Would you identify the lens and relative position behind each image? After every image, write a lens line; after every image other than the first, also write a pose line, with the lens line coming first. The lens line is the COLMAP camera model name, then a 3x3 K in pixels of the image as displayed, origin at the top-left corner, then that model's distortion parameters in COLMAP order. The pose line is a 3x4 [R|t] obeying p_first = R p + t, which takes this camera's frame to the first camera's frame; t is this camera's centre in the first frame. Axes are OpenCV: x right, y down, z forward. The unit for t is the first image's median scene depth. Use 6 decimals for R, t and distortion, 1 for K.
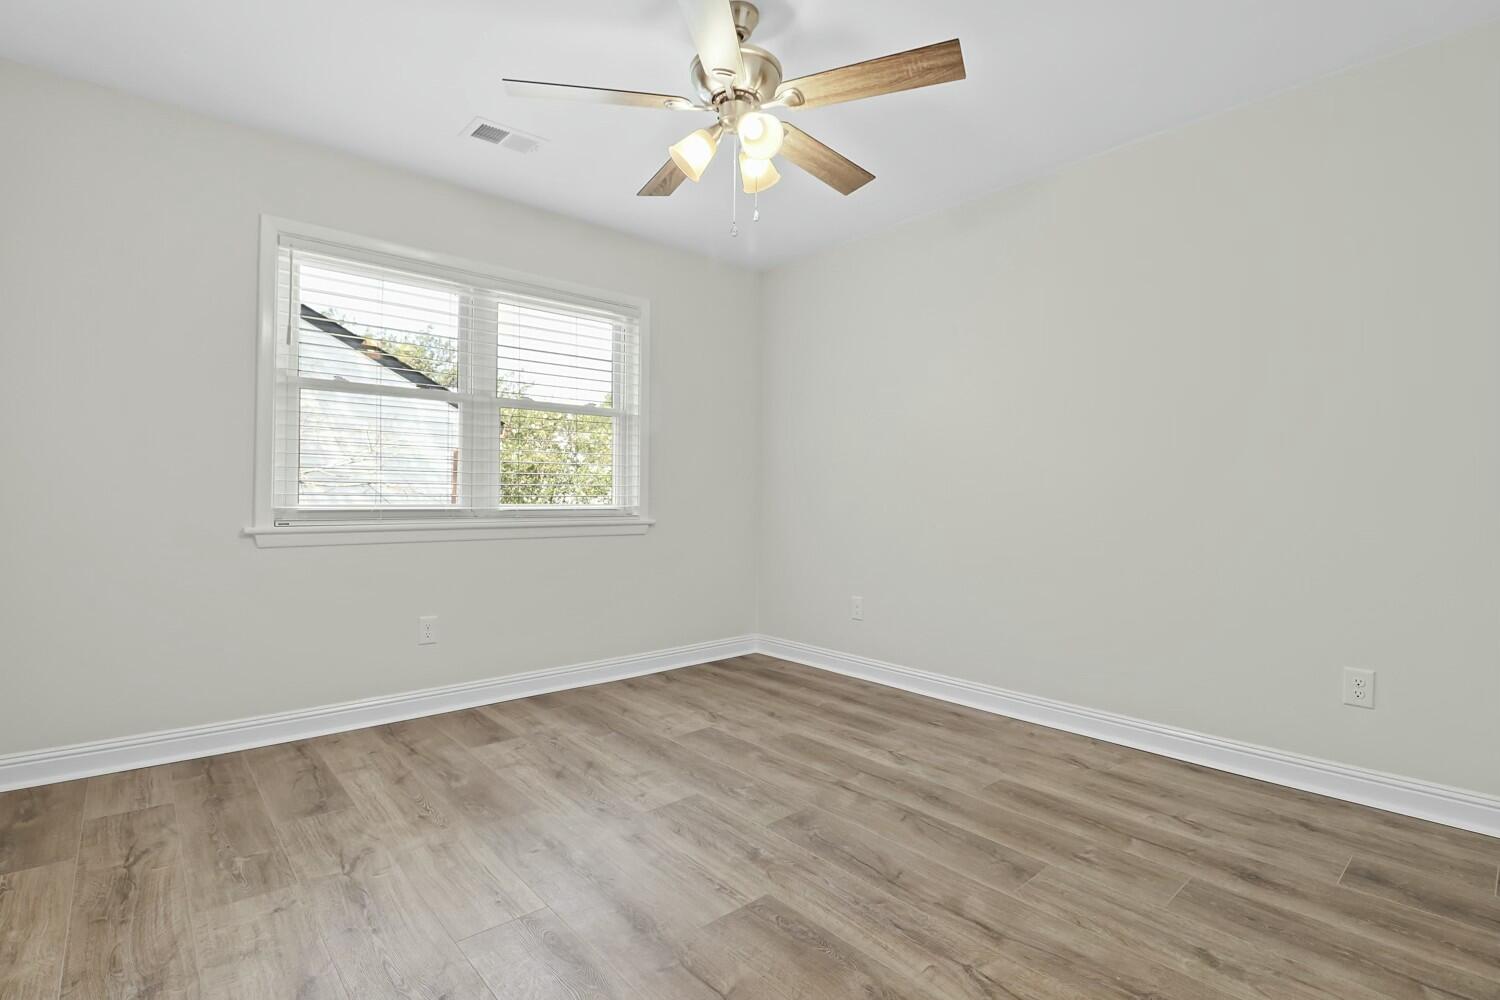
lens RADIAL K [[709.3, 0, 744.2], [0, 709.3, 493.7], [0, 0, 1]] dist [-0.003818, -0.002563]
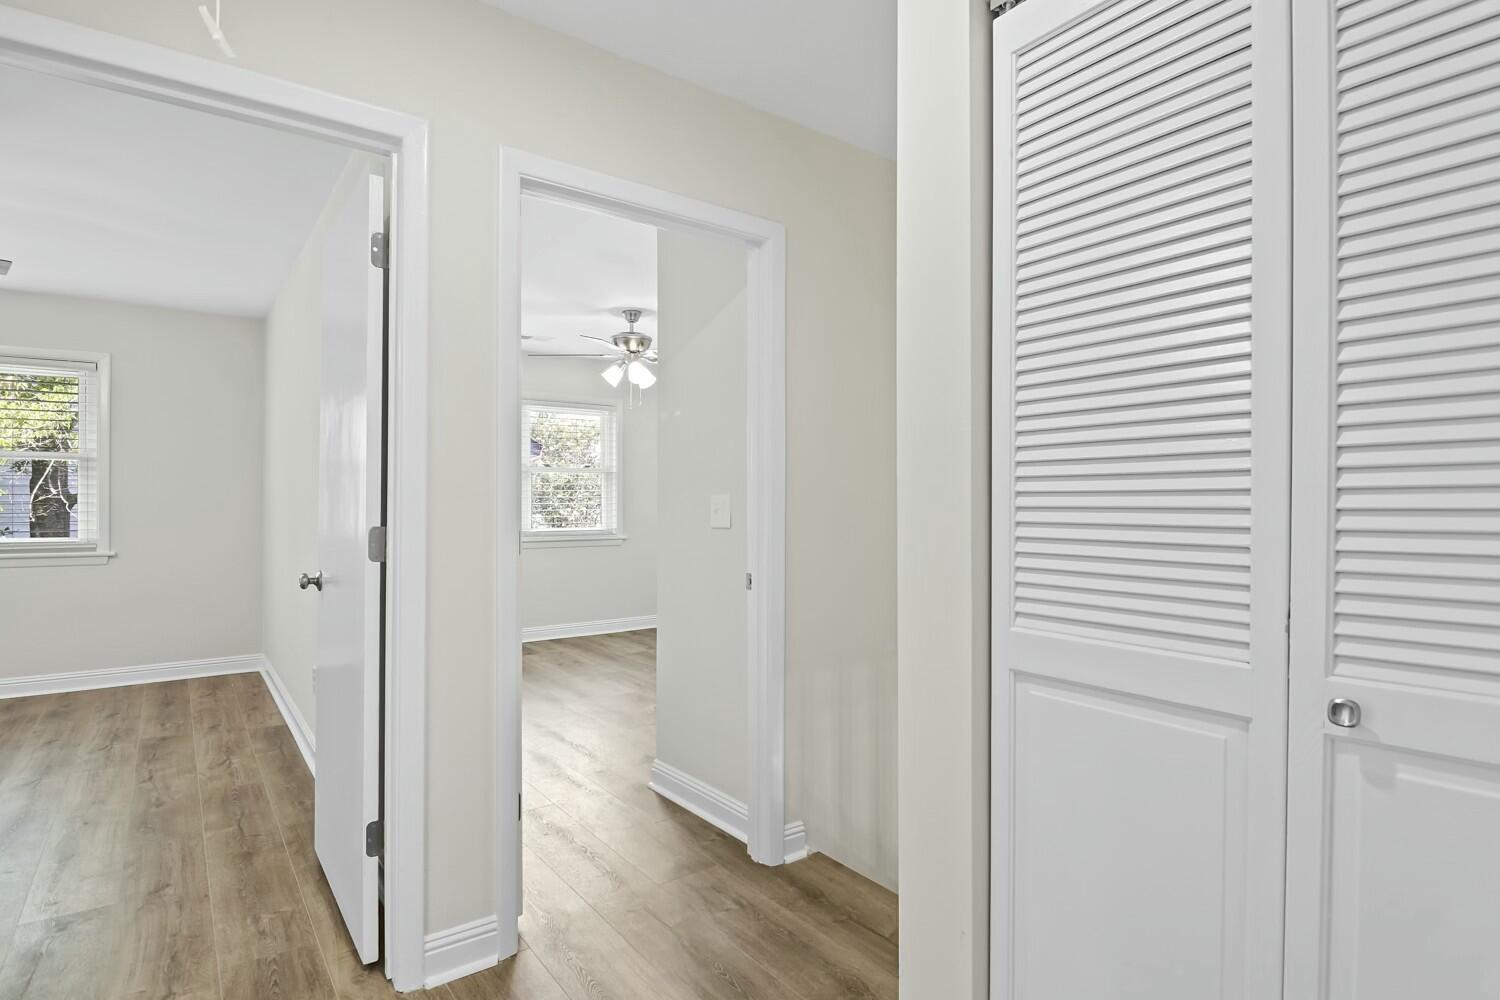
lens RADIAL K [[778.4, 0, 752.5], [0, 778.4, 500.4], [0, 0, 1]] dist [-0.002886, -0.002881]
pose [[0.997703, -0.008677, -0.067177, 0.281827], [0.008844, 0.999958, 0.002199, -0.046902], [0.067156, -0.002788, 0.997739, -0.757382]]
